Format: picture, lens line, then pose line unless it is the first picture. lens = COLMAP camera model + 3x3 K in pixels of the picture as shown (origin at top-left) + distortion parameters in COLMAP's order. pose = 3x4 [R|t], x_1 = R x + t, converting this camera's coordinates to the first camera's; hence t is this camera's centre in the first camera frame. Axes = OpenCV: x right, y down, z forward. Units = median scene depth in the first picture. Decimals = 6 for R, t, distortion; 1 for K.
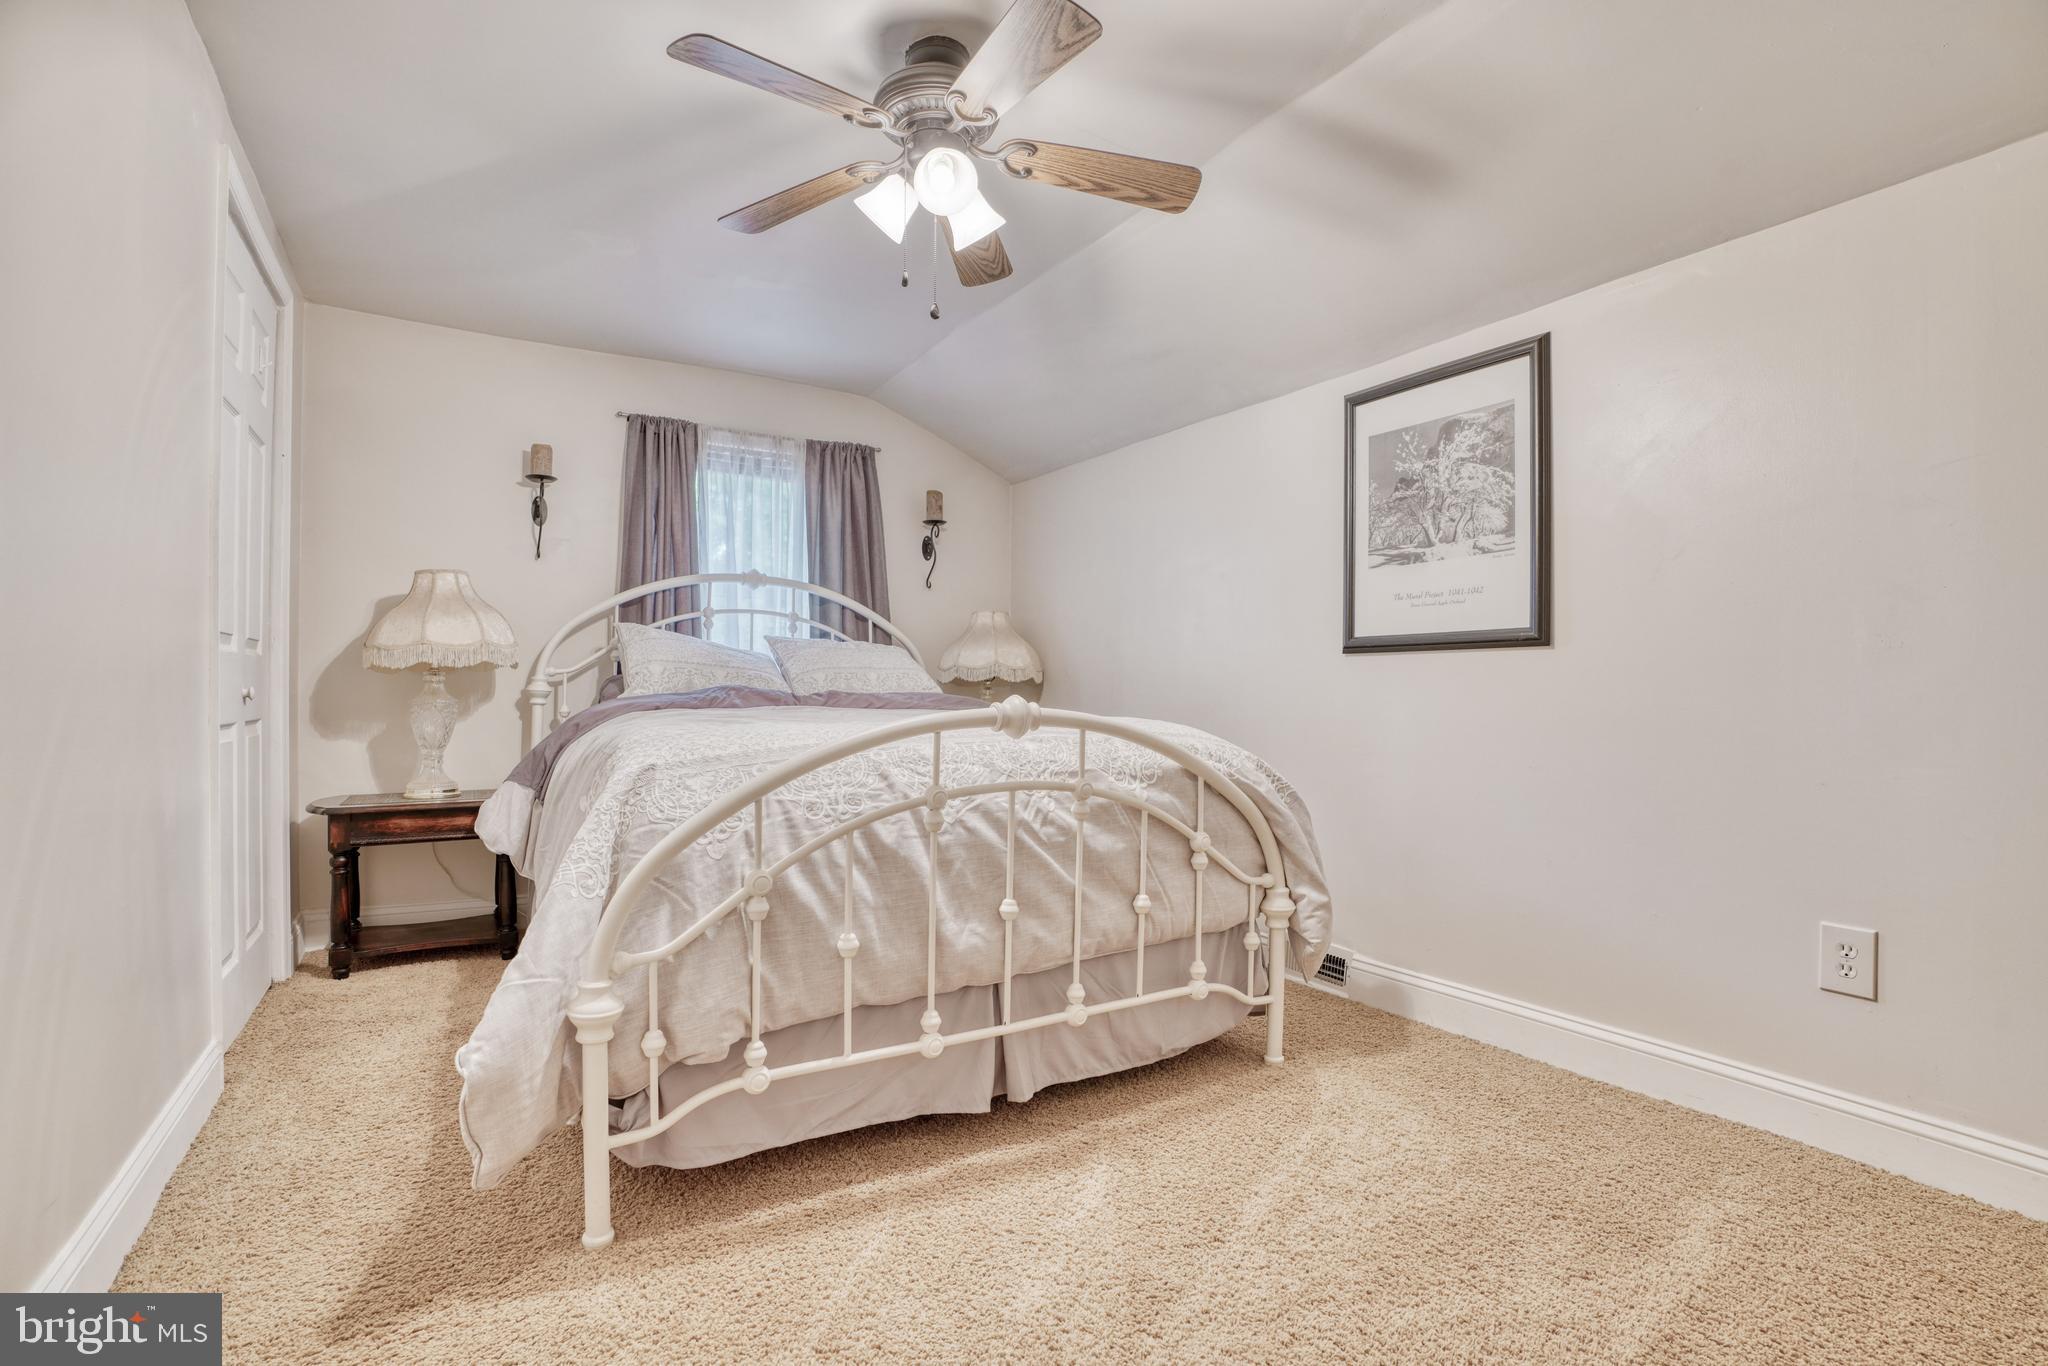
lens RADIAL K [[963.6, 0, 1013.0], [0, 963.6, 703.7], [0, 0, 1]] dist [-0.086696, 0.038368]
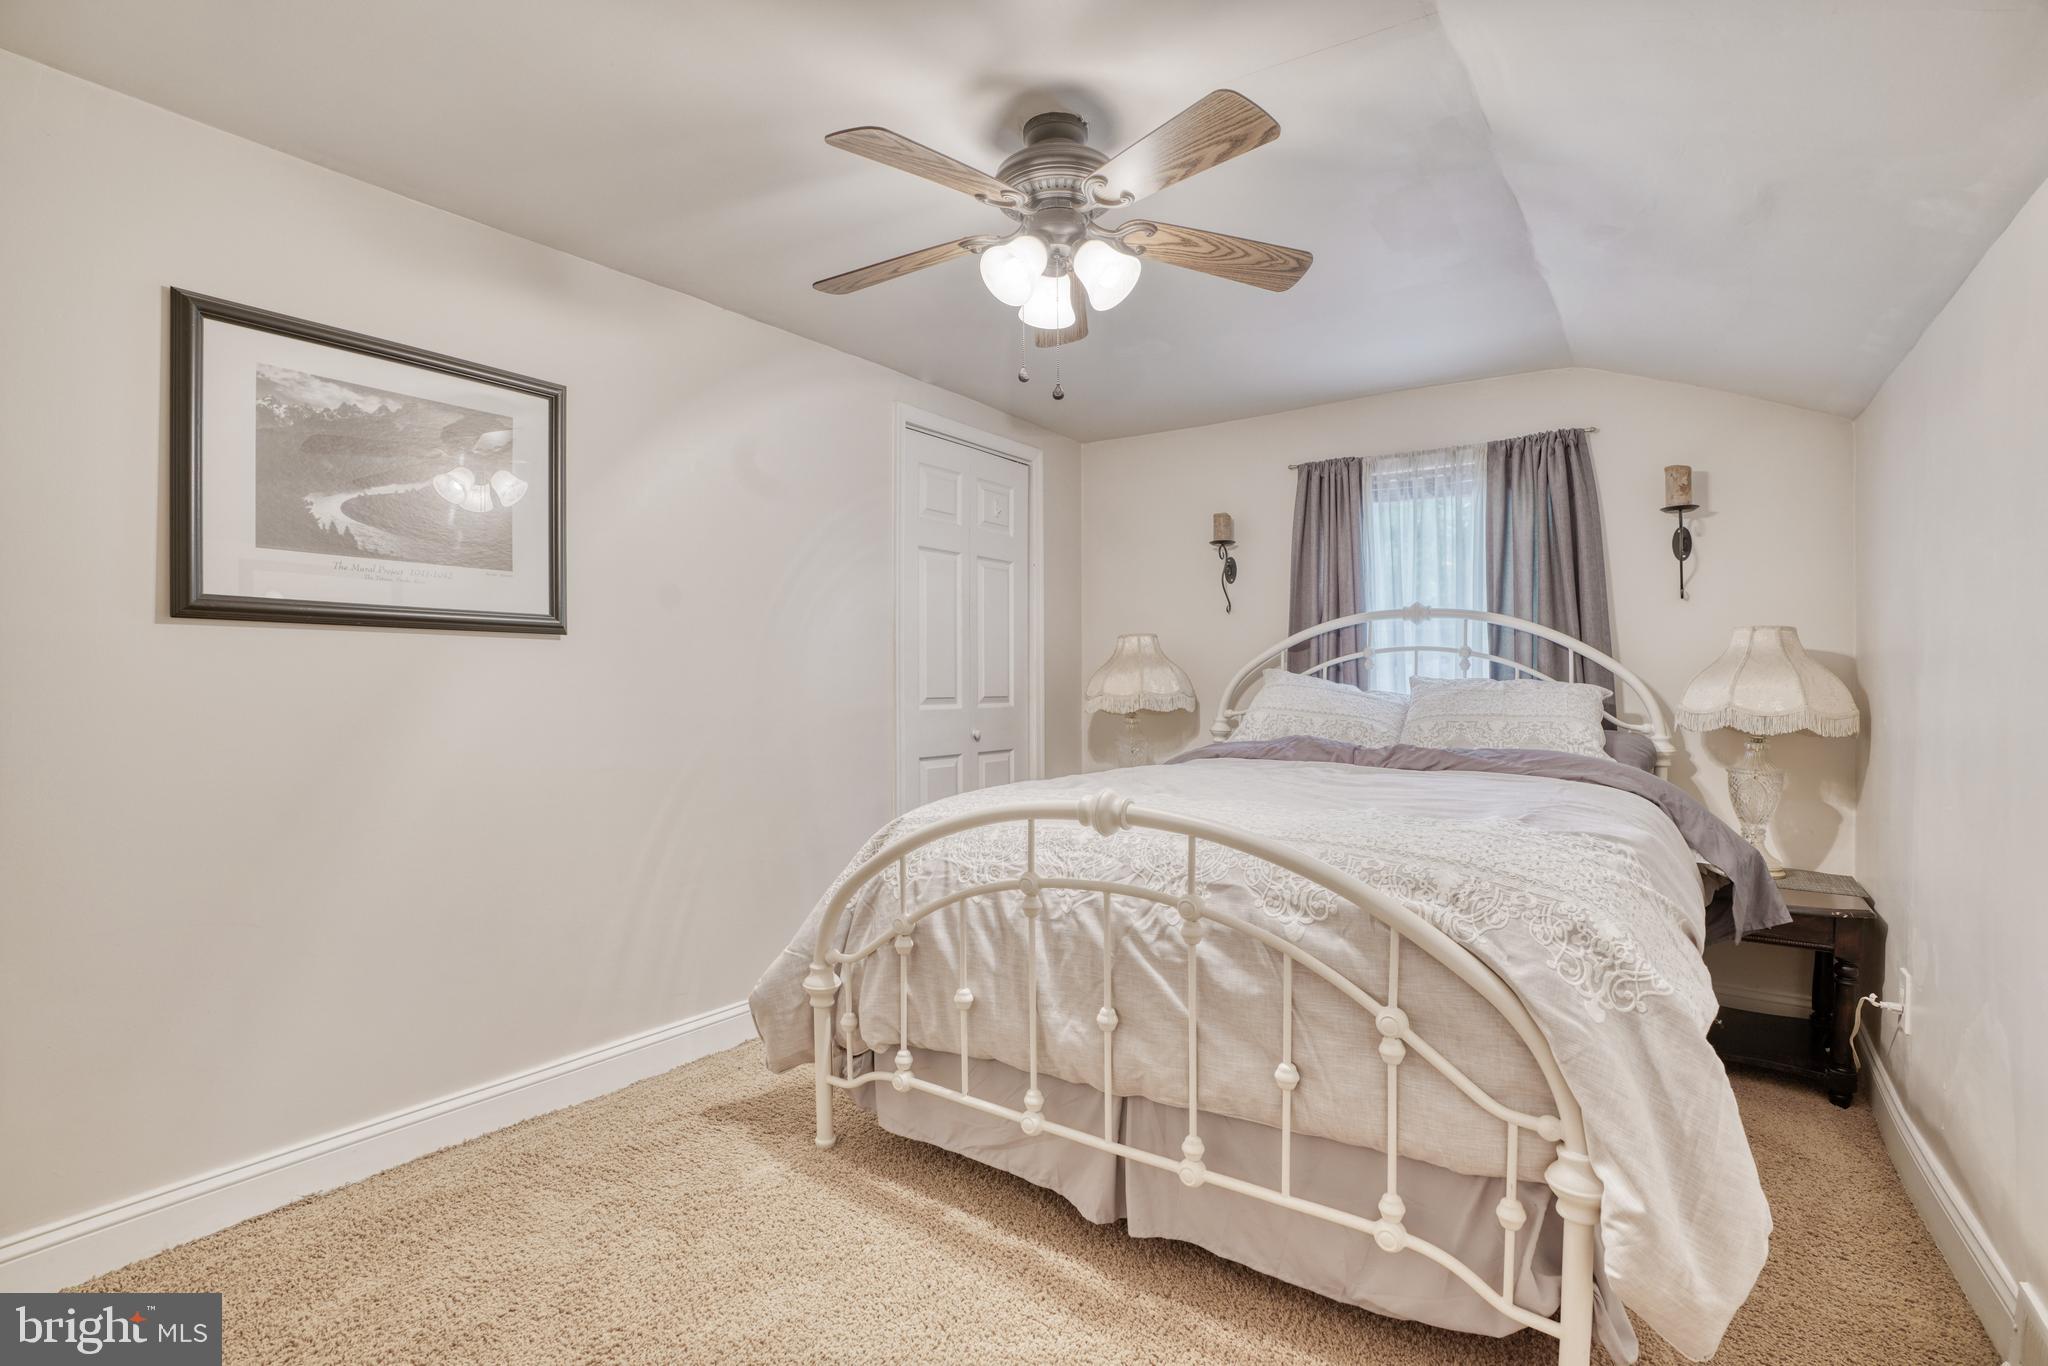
lens RADIAL K [[963.6, 0, 1013.0], [0, 963.6, 703.7], [0, 0, 1]] dist [-0.086696, 0.038368]
pose [[0.378522, 0.014271, -0.925482, 0.712755], [-0.008319, 0.999893, 0.012016, -0.087234], [0.925555, 0.003151, 0.378600, 0.504251]]
